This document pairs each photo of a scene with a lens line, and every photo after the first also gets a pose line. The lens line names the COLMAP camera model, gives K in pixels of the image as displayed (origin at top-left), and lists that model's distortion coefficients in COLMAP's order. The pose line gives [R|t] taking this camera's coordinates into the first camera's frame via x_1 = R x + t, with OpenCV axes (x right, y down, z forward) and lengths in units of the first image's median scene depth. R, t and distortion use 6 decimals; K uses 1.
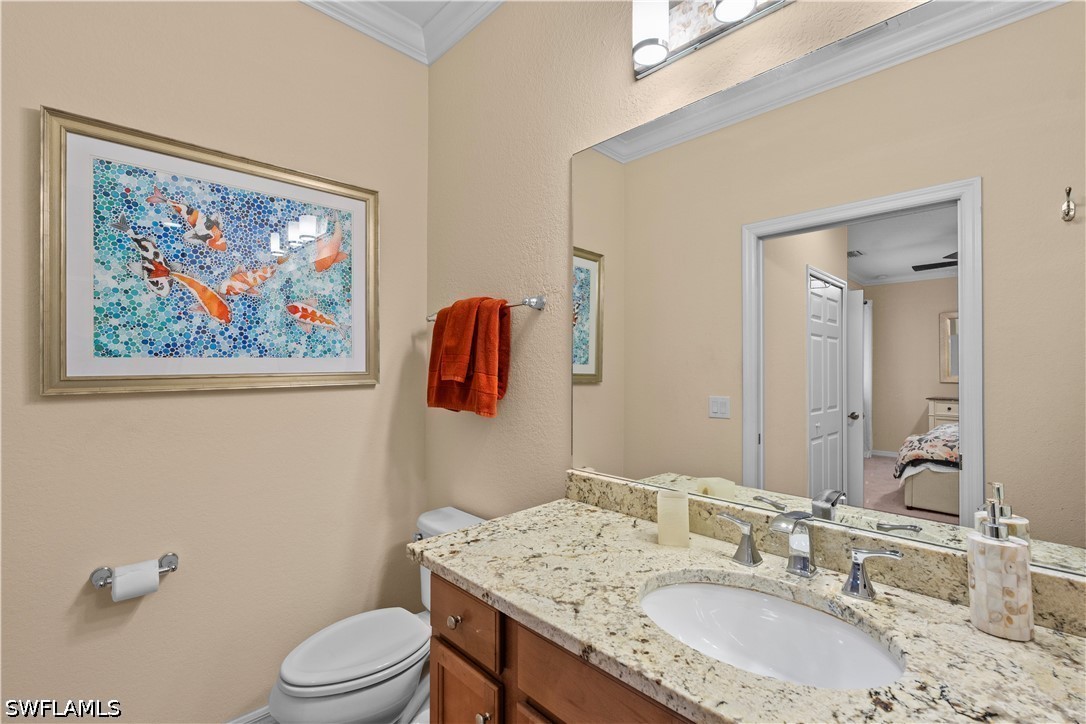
lens RADIAL K [[476.0, 0, 547.6], [0, 476.0, 363.7], [0, 0, 1]] dist [-0.008140, 0.001298]
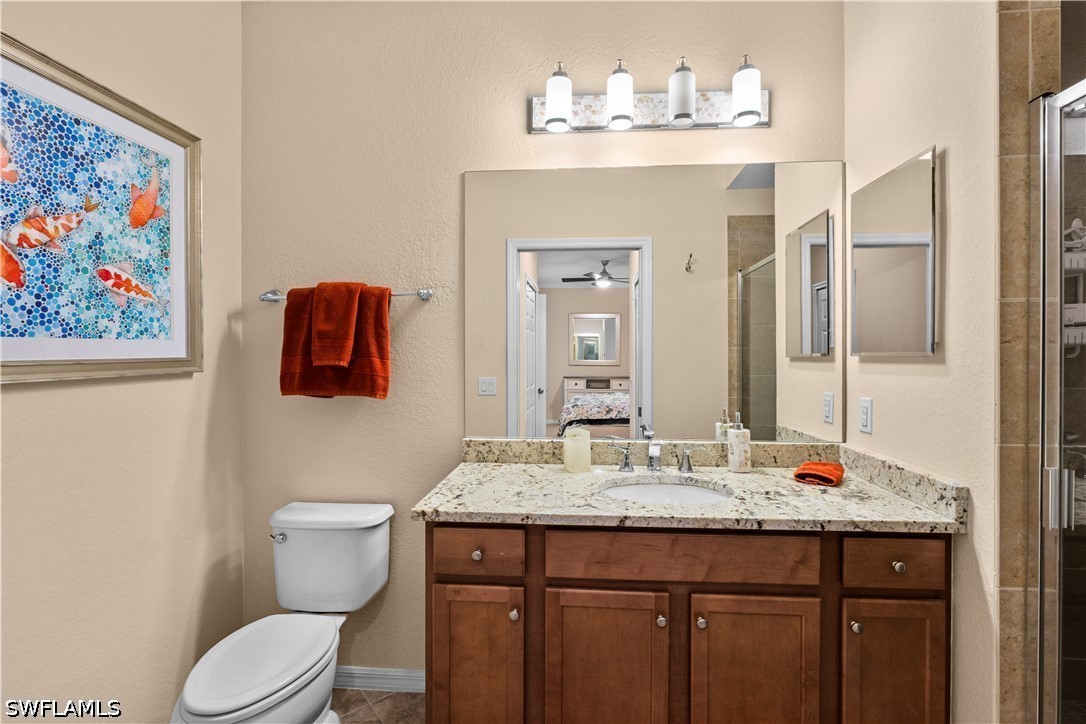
lens RADIAL K [[476.0, 0, 563.1], [0, 476.0, 358.2], [0, 0, 1]] dist [-0.008140, 0.001298]
pose [[0.747370, -0.006918, 0.664372, -0.504620], [-0.003249, 0.999896, 0.014067, 0.005213], [-0.664400, -0.012672, 0.747269, -0.043878]]
